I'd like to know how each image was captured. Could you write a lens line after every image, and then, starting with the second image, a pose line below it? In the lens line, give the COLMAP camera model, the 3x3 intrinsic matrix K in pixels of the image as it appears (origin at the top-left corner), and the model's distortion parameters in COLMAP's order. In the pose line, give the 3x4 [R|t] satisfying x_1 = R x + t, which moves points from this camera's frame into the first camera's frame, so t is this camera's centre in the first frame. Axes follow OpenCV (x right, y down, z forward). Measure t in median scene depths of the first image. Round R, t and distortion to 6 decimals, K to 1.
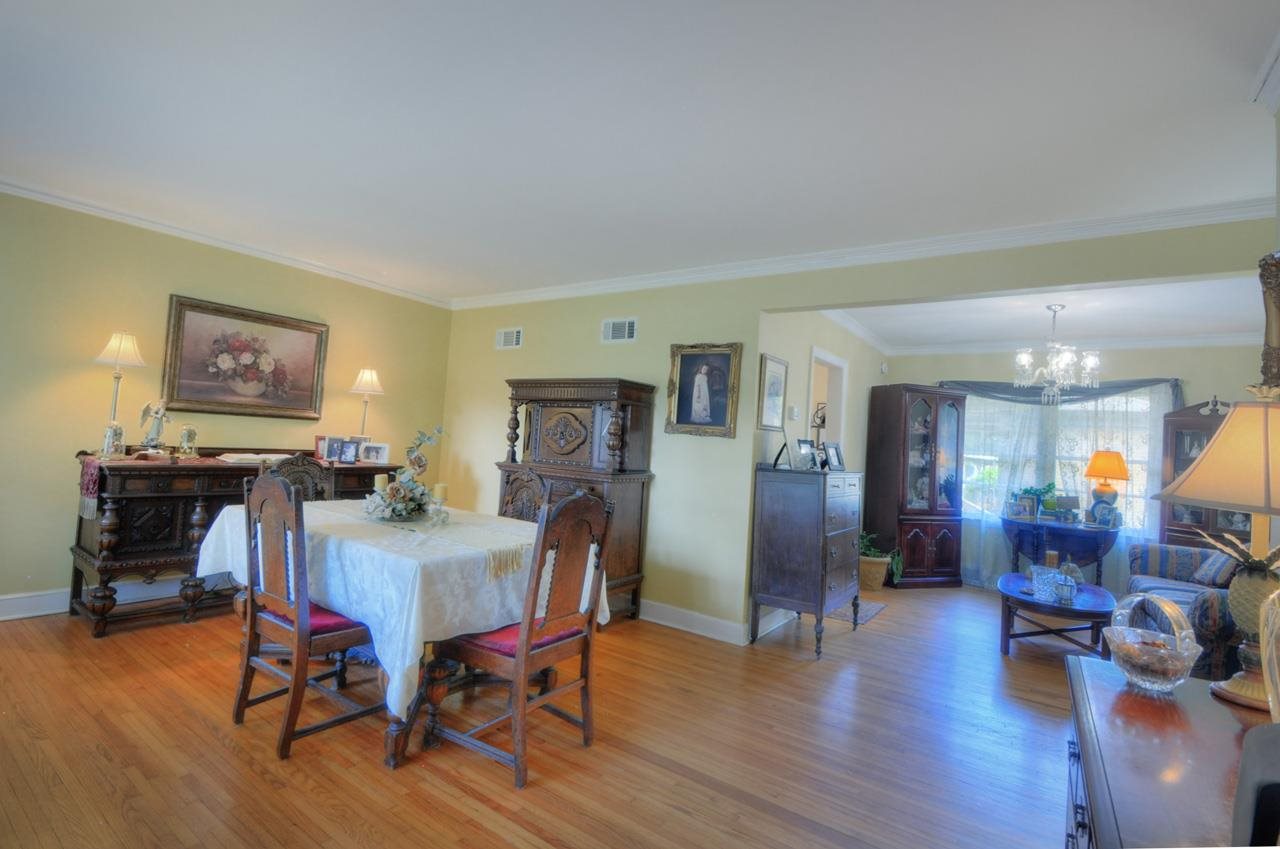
lens RADIAL K [[591.8, 0, 664.7], [0, 591.8, 436.8], [0, 0, 1]] dist [0.004003, 0.000159]
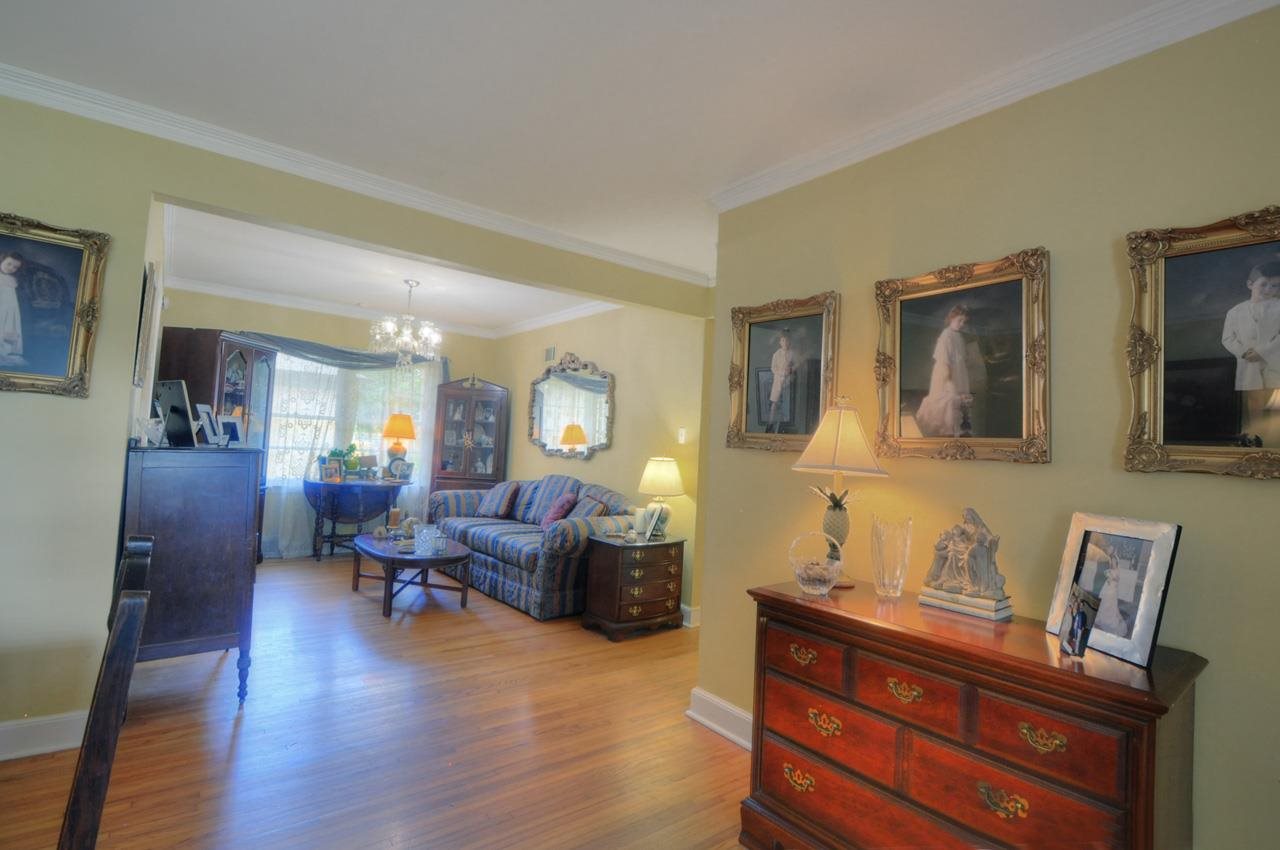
lens RADIAL K [[573.5, 0, 668.8], [0, 573.5, 423.1], [0, 0, 1]] dist [0.001790, 0.000193]
pose [[0.324606, -0.006519, 0.945827, -0.128962], [-0.044576, 0.998760, 0.022183, -0.006268], [-0.944798, -0.049362, 0.323913, 0.157472]]
